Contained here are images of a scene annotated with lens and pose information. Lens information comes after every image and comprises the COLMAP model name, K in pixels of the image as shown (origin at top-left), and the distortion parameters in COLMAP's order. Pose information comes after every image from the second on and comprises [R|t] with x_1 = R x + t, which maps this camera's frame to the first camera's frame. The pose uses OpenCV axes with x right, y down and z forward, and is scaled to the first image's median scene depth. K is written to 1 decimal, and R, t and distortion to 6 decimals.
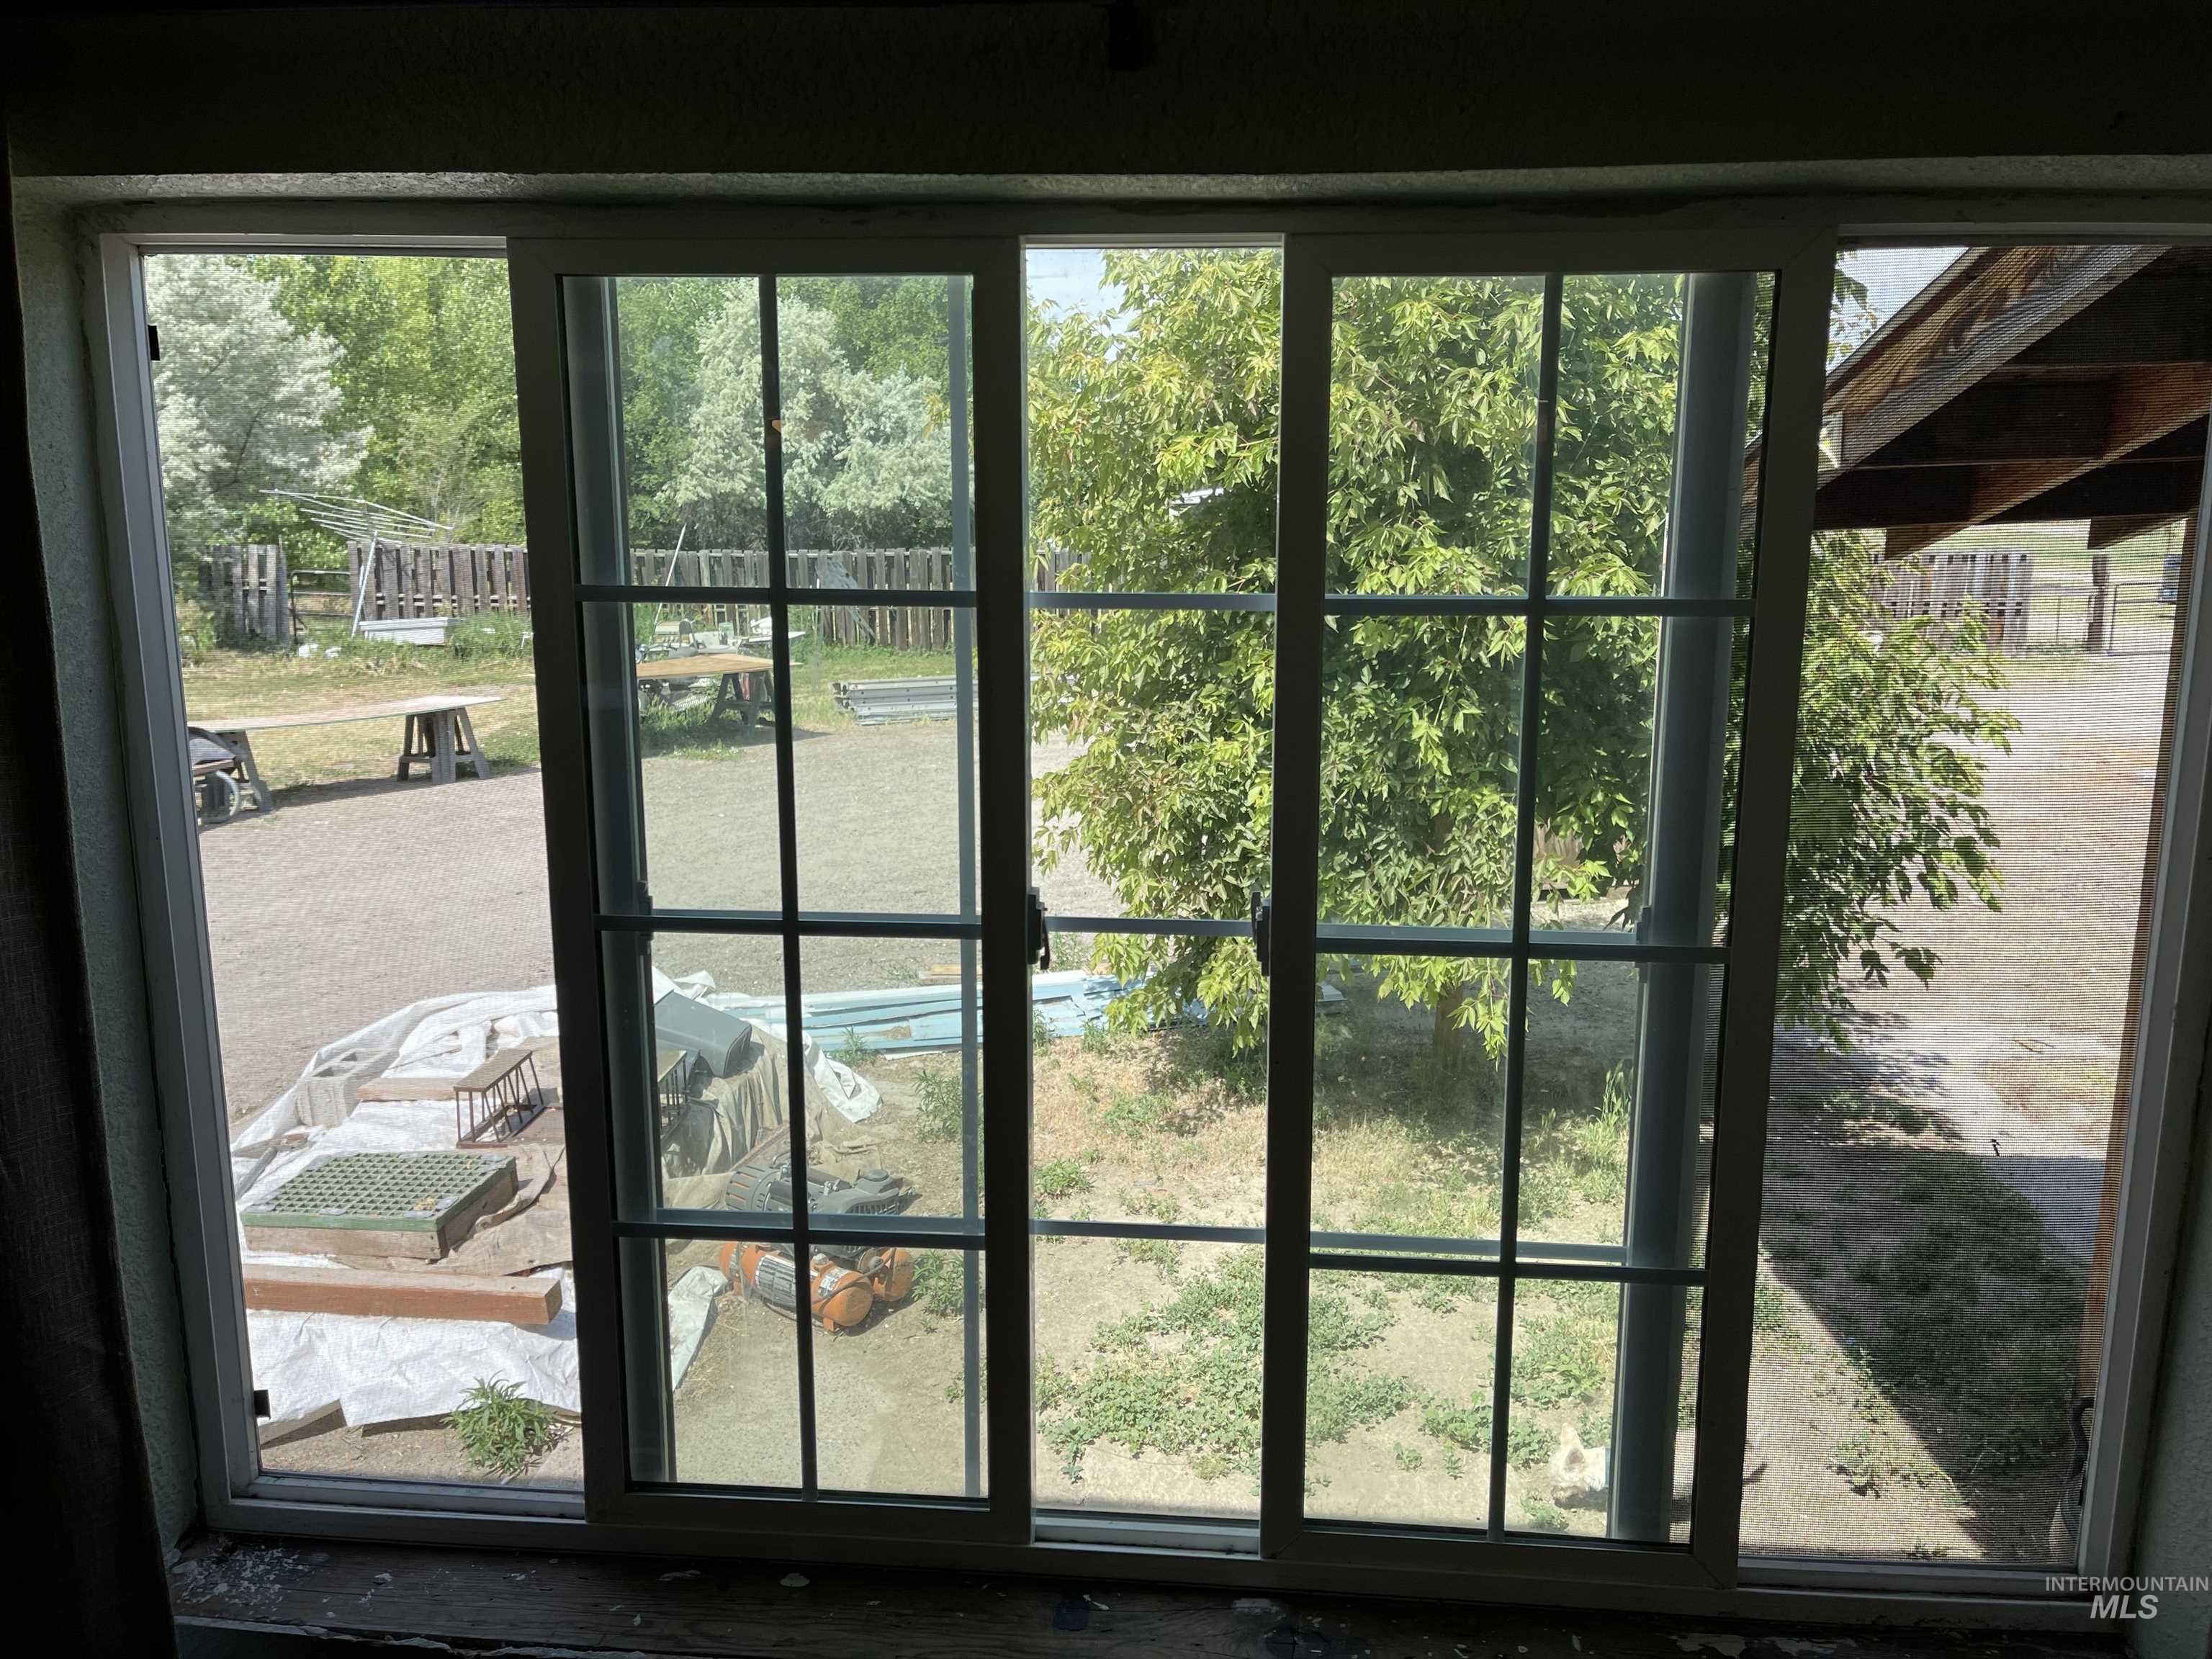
lens RADIAL K [[1665.5, 0, 1105.7], [0, 1665.5, 841.5], [0, 0, 1]] dist [0.061998, -0.080794]
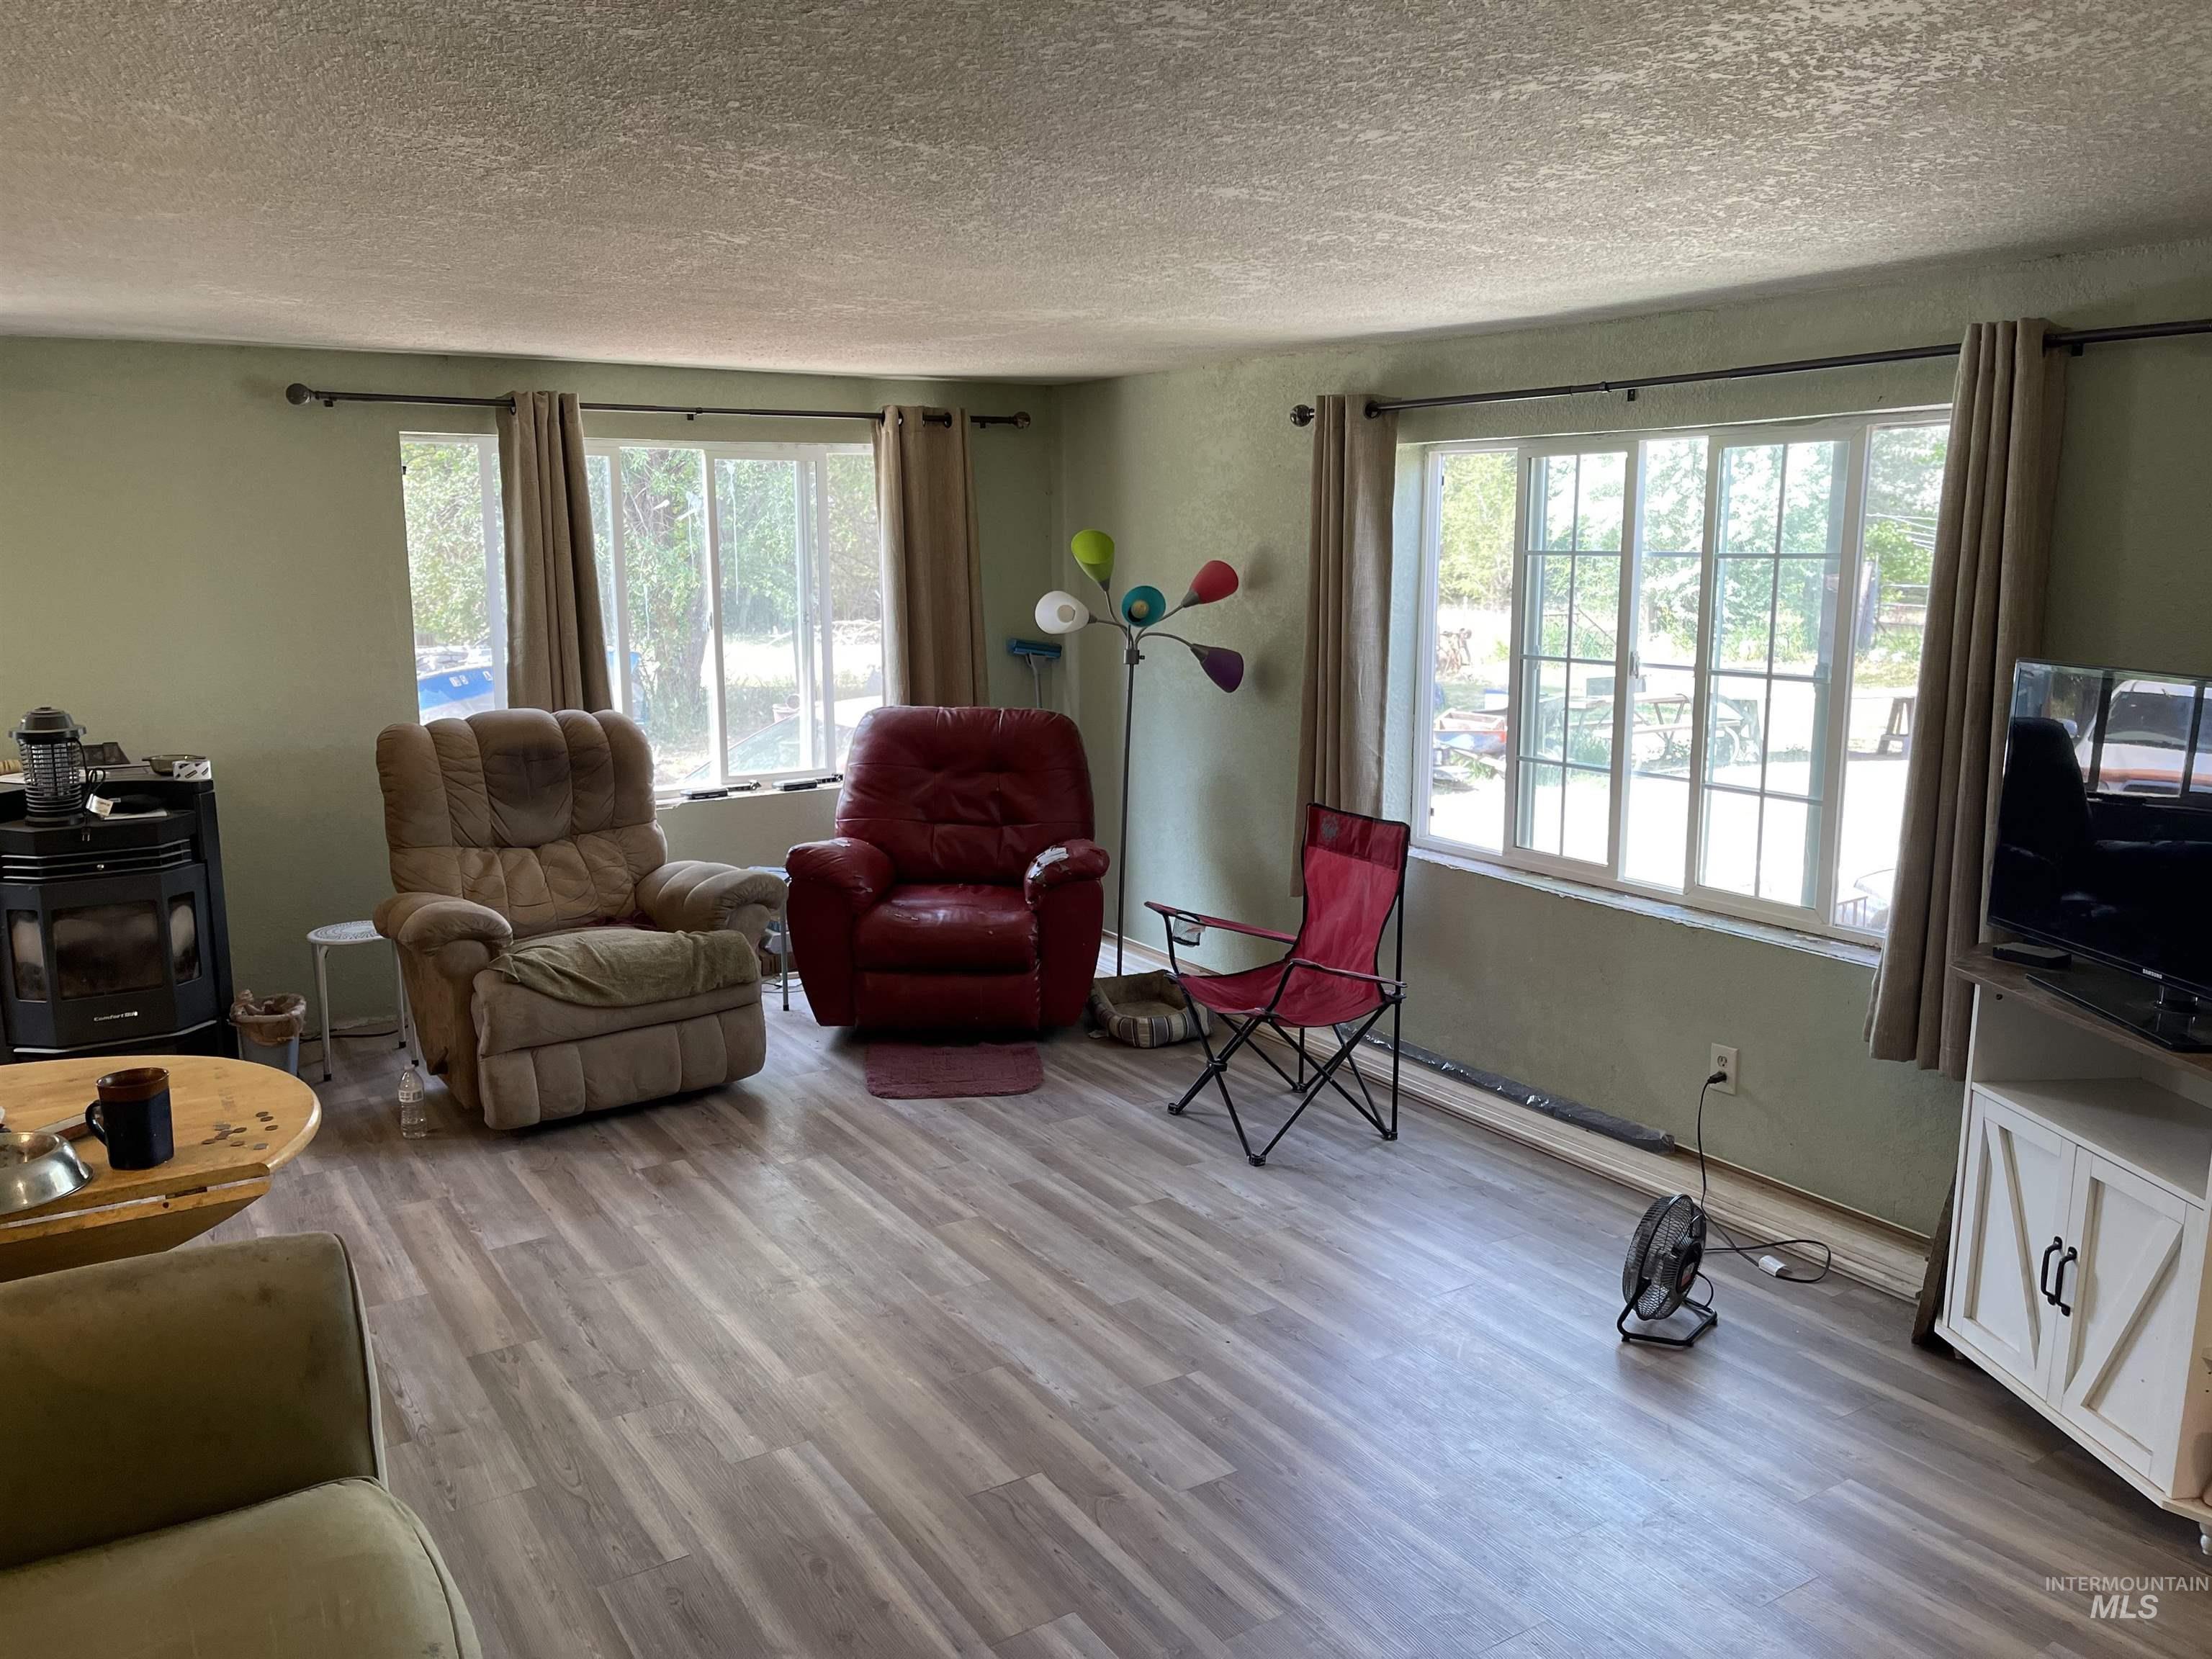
lens RADIAL K [[1665.5, 0, 1121.4], [0, 1665.5, 842.6], [0, 0, 1]] dist [0.061998, -0.080794]
pose [[0.615018, 0.143371, -0.775370, 0.185702], [-0.152918, 0.986349, 0.061089, 0.034574], [0.773543, 0.080997, 0.628546, -0.164947]]
